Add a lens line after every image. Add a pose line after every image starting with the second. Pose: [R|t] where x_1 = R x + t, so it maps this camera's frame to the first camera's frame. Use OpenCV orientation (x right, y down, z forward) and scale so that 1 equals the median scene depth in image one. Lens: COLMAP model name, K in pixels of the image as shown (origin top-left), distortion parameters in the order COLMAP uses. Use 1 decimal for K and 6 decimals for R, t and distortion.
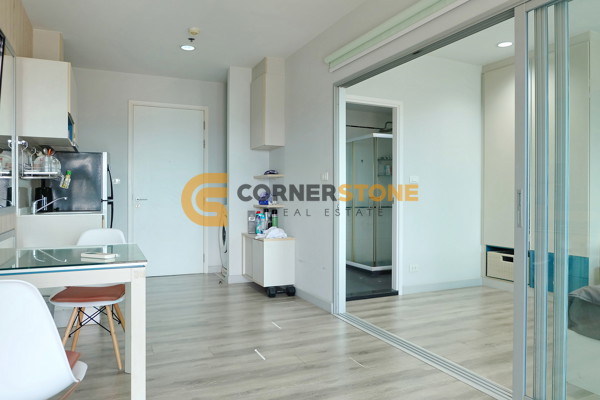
lens RADIAL K [[444.2, 0, 308.9], [0, 444.2, 196.2], [0, 0, 1]] dist [-0.031265, 0.006826]
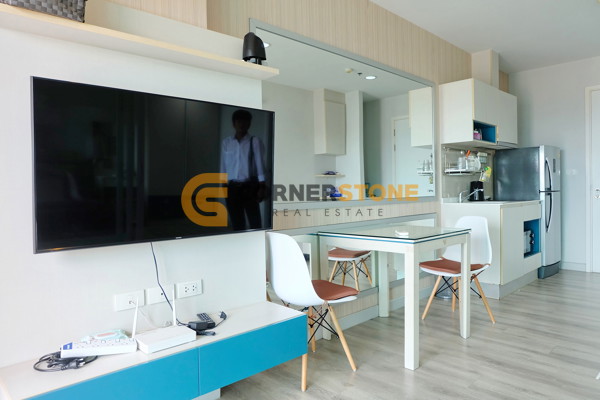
lens RADIAL K [[439.2, 0, 310.8], [0, 439.2, 197.1], [0, 0, 1]] dist [-0.073359, 0.084936]
pose [[0.310272, 0.010685, -0.950588, 0.372325], [0.010351, 0.999840, 0.014617, 0.002403], [0.950591, -0.014374, 0.310112, 0.163770]]
